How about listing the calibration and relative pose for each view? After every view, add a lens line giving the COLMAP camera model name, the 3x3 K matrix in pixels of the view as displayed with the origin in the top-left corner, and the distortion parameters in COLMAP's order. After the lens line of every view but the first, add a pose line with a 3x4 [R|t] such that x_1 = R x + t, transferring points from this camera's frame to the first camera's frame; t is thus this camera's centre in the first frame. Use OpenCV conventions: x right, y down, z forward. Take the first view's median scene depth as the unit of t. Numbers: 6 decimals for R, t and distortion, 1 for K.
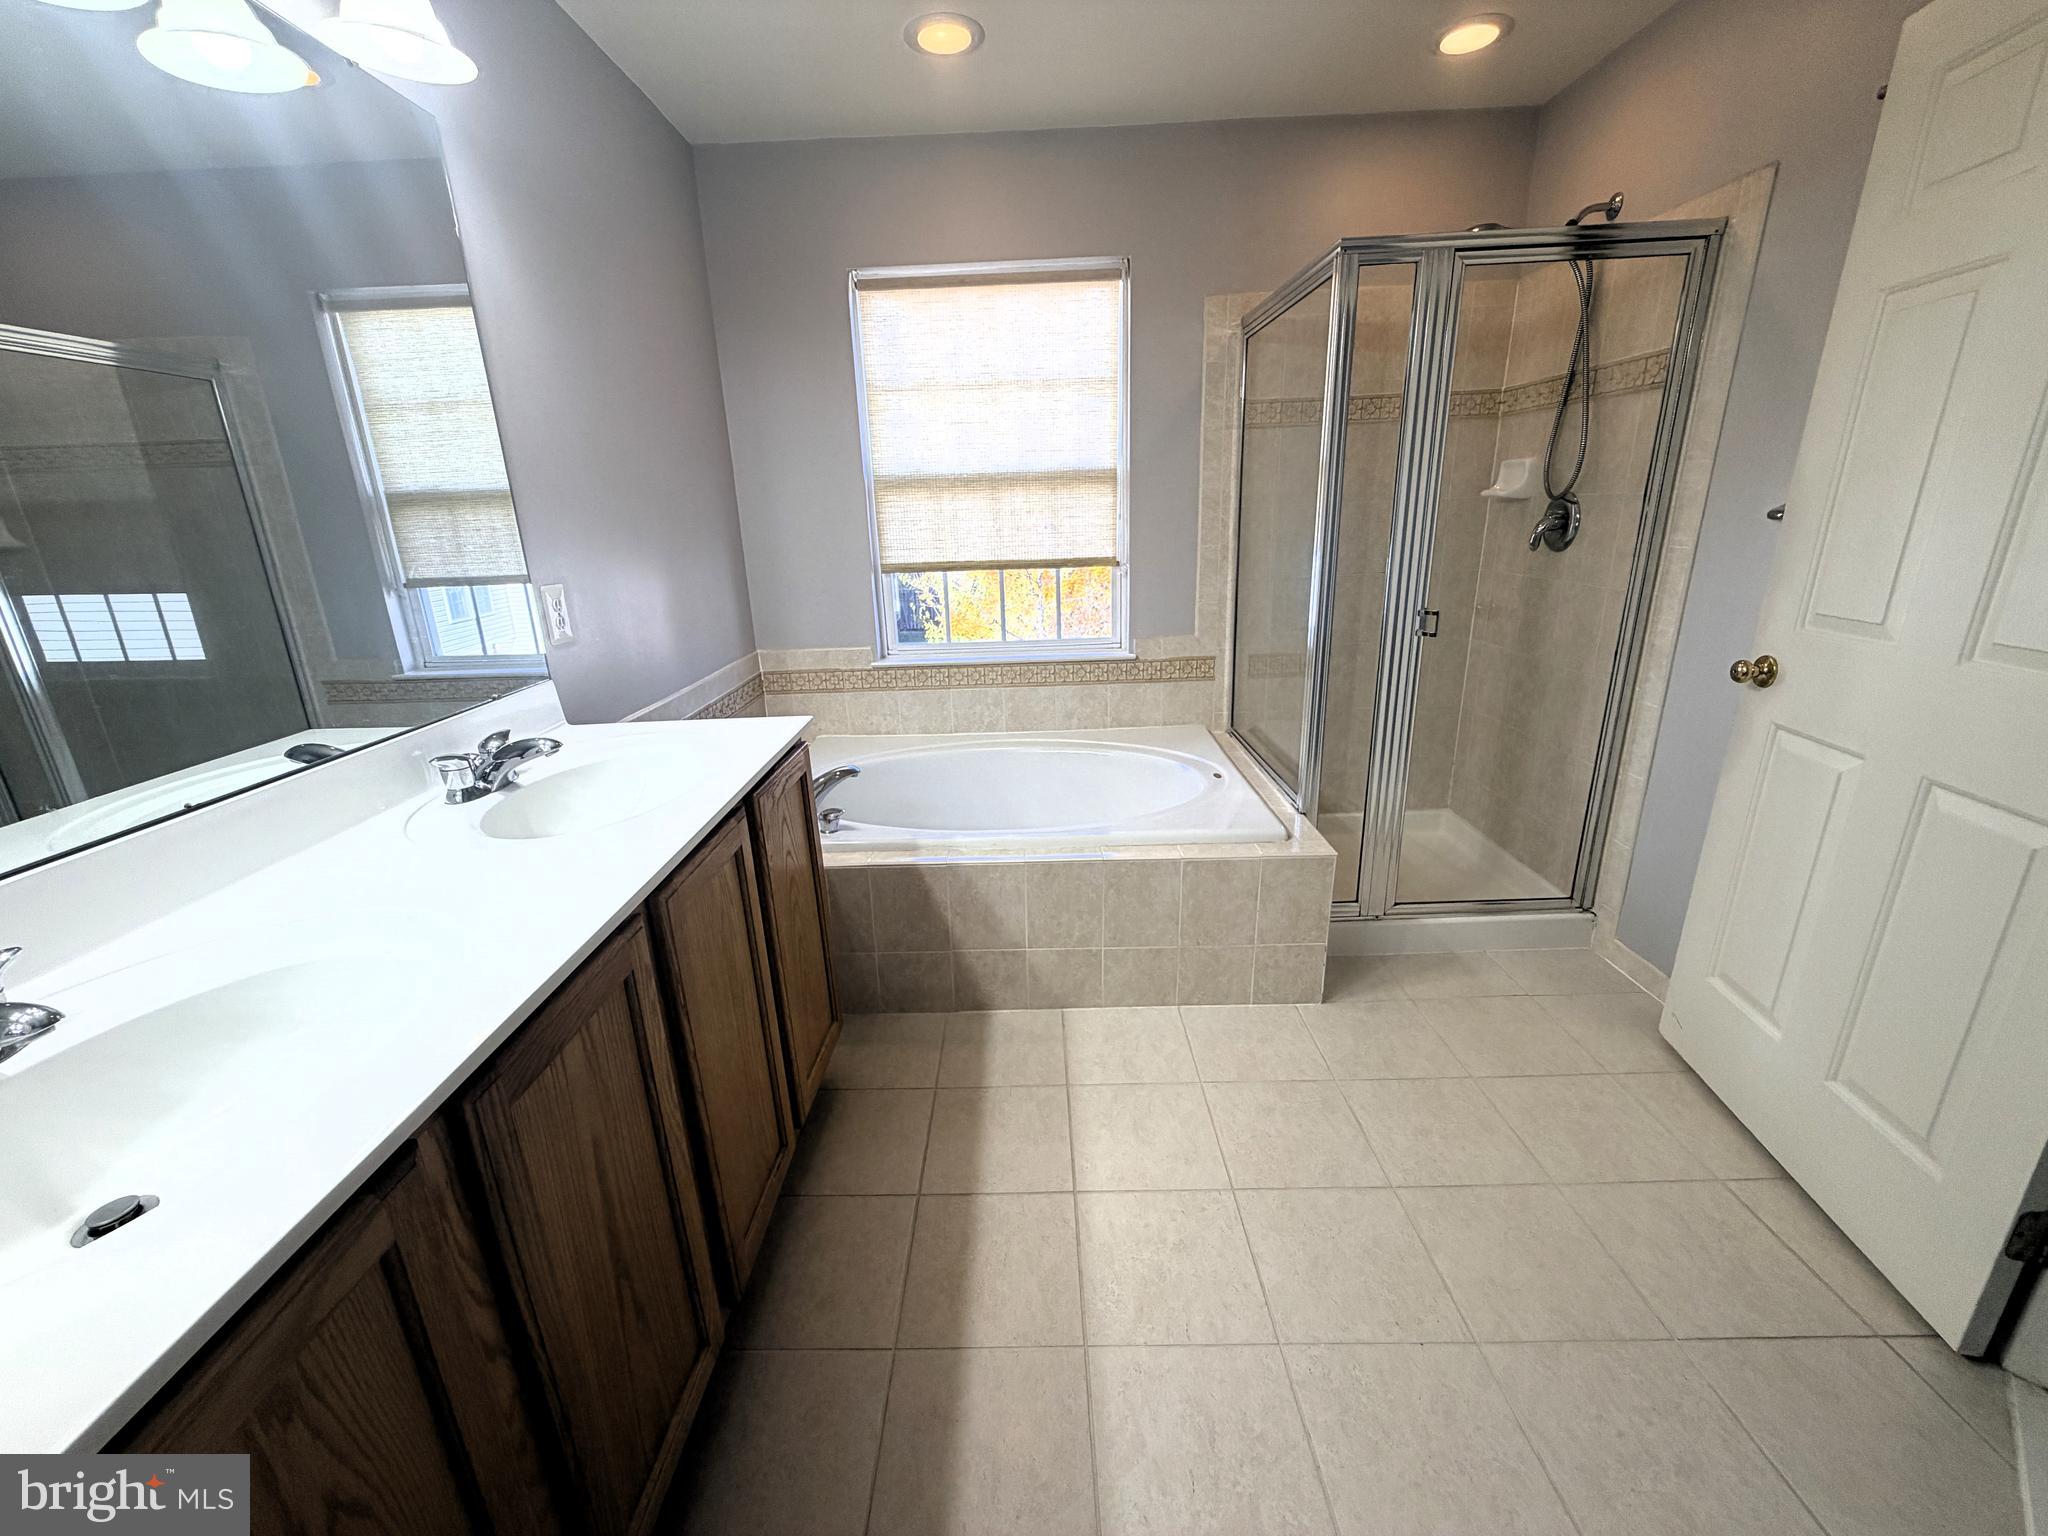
lens RADIAL K [[815.6, 0, 1015.0], [0, 815.6, 758.1], [0, 0, 1]] dist [-0.000540, 0.000307]
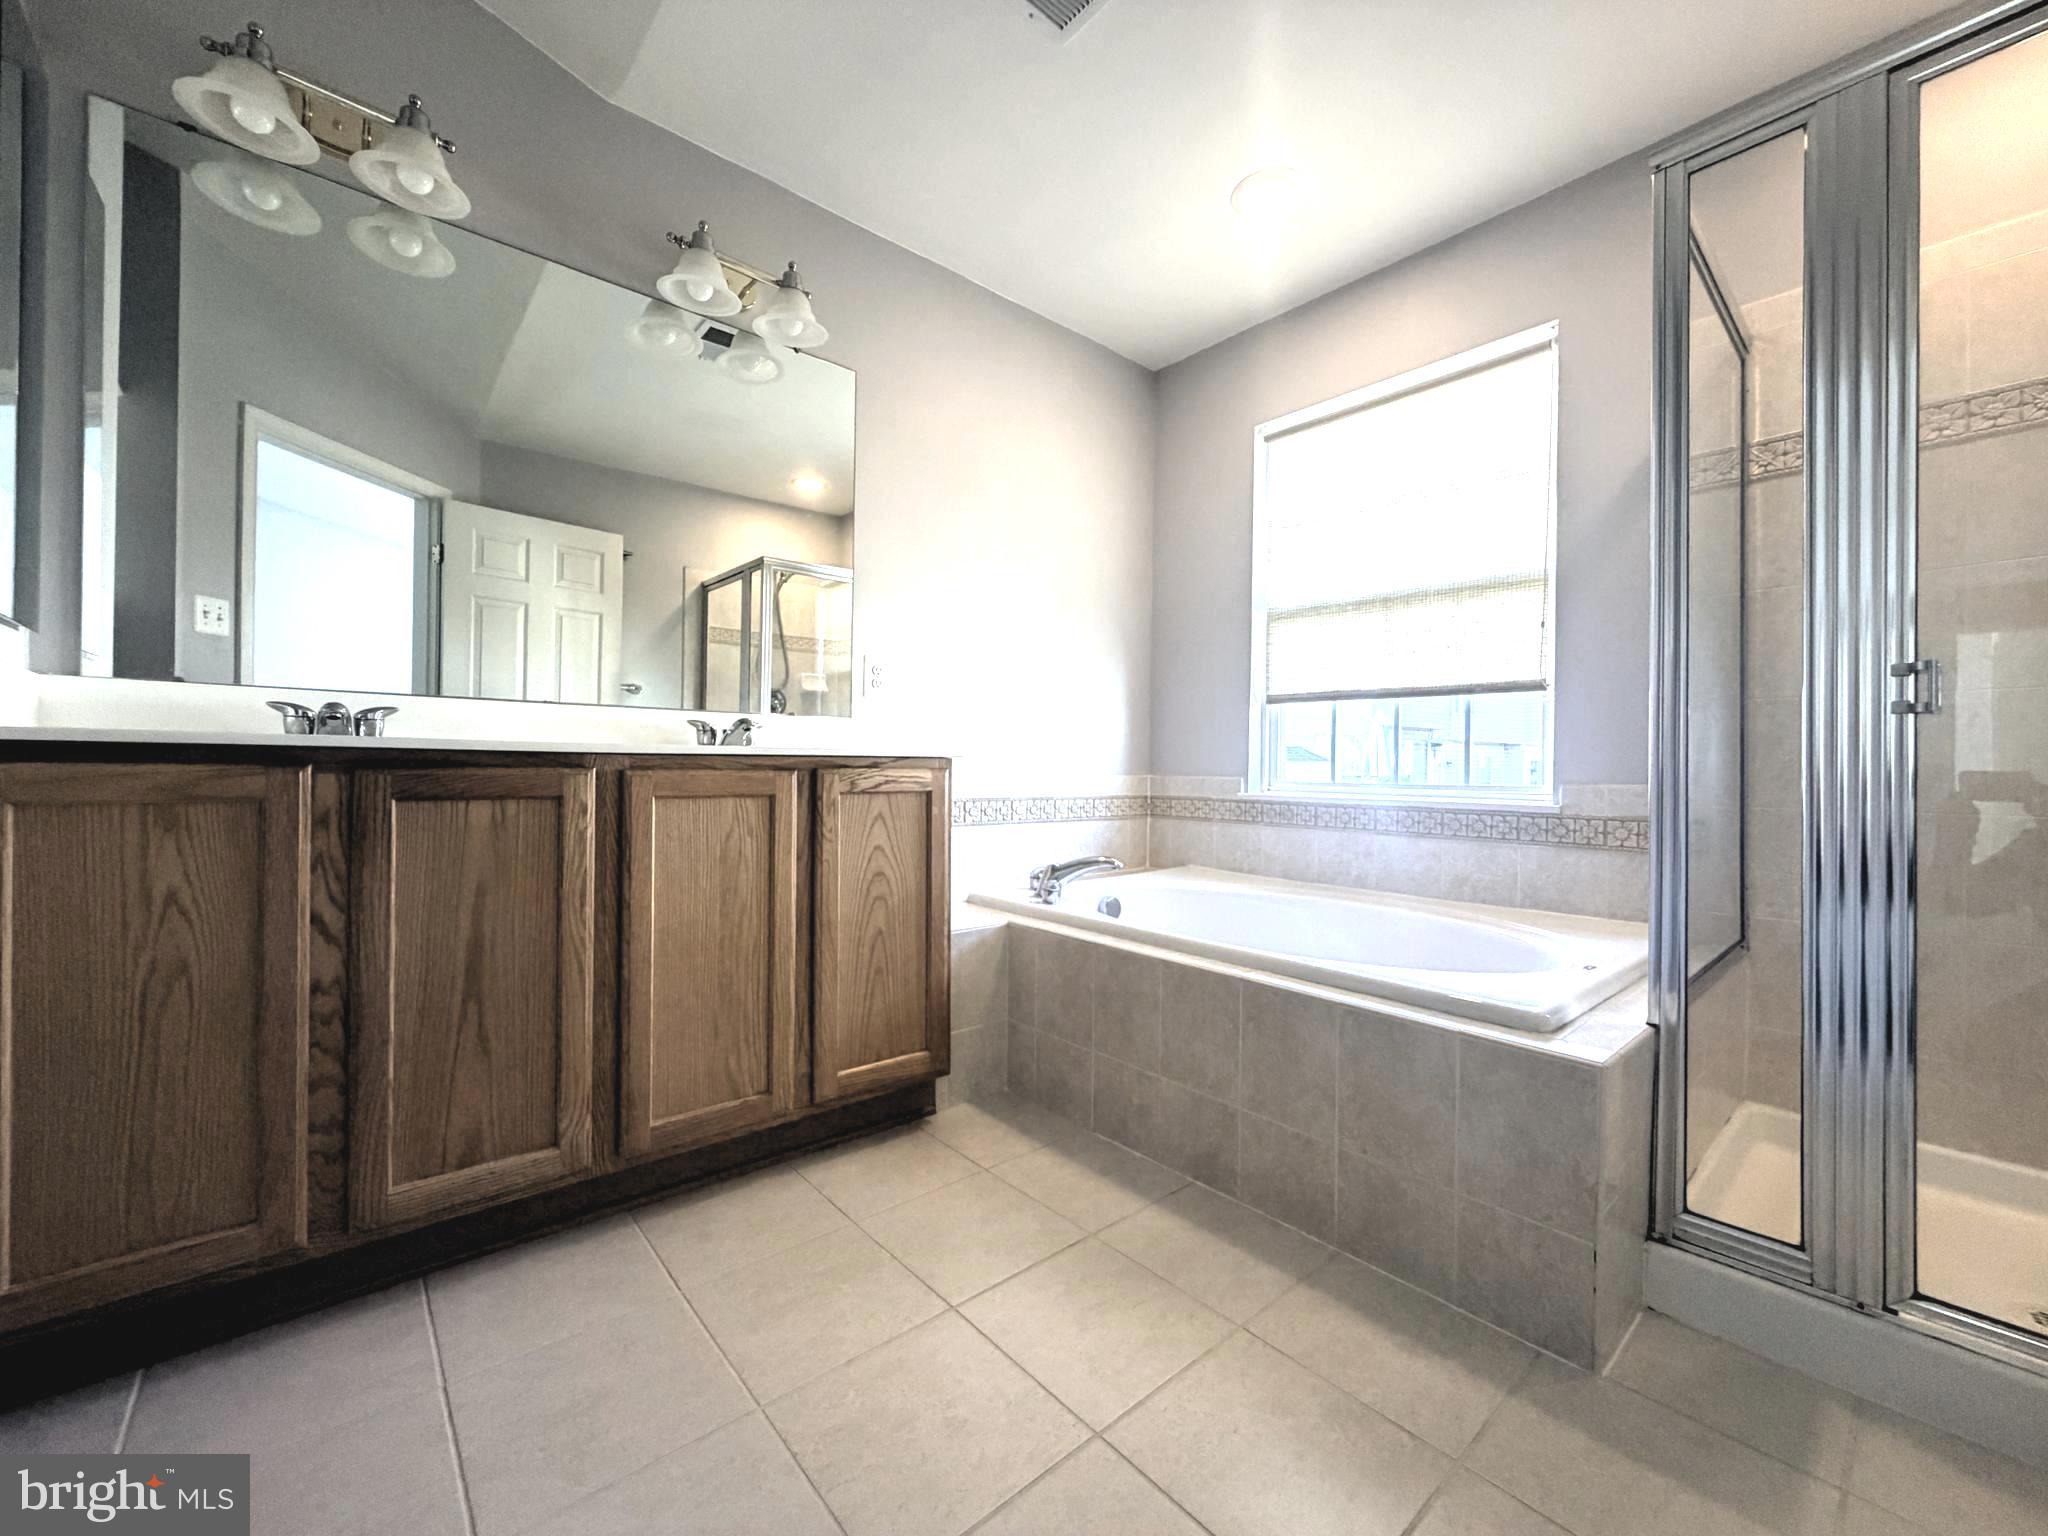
lens RADIAL K [[815.6, 0, 1027.1], [0, 815.6, 762.5], [0, 0, 1]] dist [-0.000540, 0.000307]
pose [[0.668105, 0.037235, -0.743134, 0.364763], [-0.250988, 0.951489, -0.177973, 0.080175], [0.700457, 0.305422, 0.645040, 0.201890]]
